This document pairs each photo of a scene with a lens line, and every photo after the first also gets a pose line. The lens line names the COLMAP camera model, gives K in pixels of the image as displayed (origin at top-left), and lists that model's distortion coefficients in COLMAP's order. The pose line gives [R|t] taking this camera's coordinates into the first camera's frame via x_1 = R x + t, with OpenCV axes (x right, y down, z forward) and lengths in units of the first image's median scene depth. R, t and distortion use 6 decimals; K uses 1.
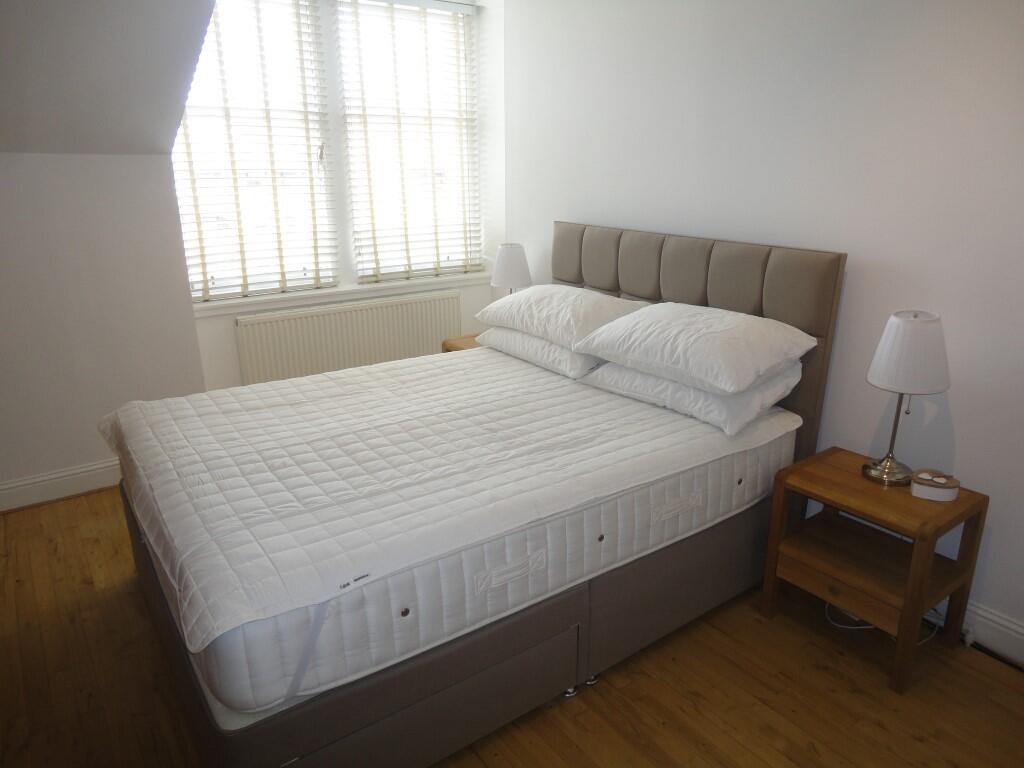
lens RADIAL K [[706.9, 0, 515.7], [0, 706.9, 384.7], [0, 0, 1]] dist [-0.001005, 0.002179]
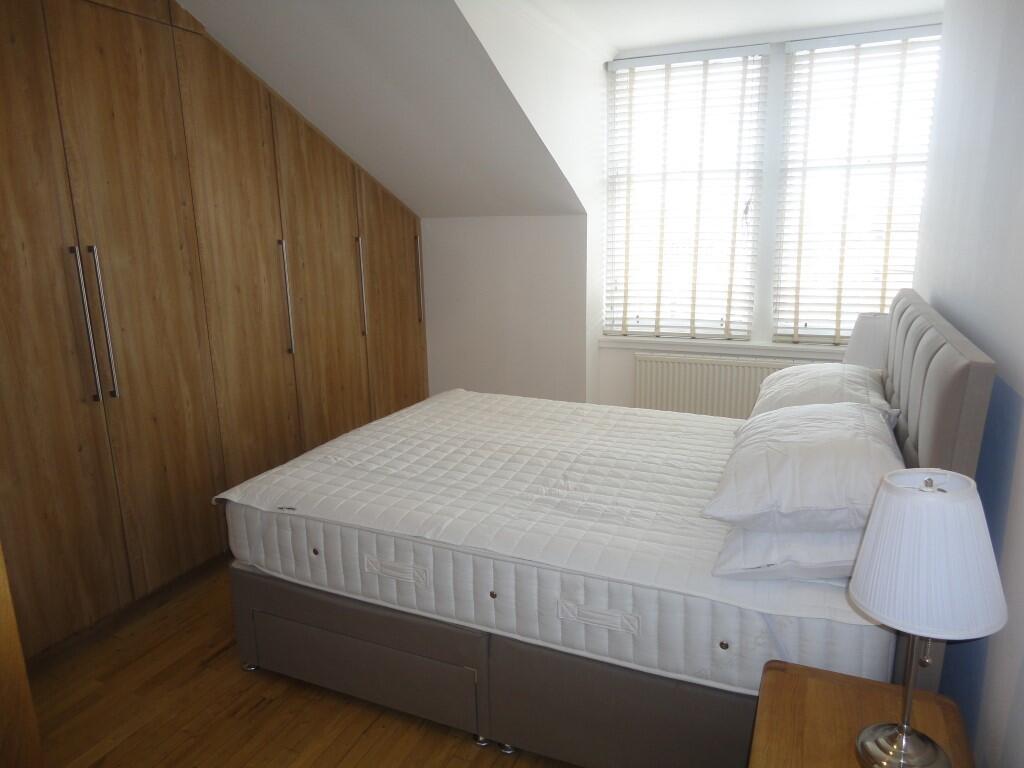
lens RADIAL K [[706.9, 0, 519.3], [0, 706.9, 387.5], [0, 0, 1]] dist [-0.001005, 0.002179]
pose [[0.497001, 0.187320, -0.847291, 0.580923], [-0.246430, 0.966689, 0.069166, -0.086215], [0.832023, 0.174422, 0.526607, 0.295692]]
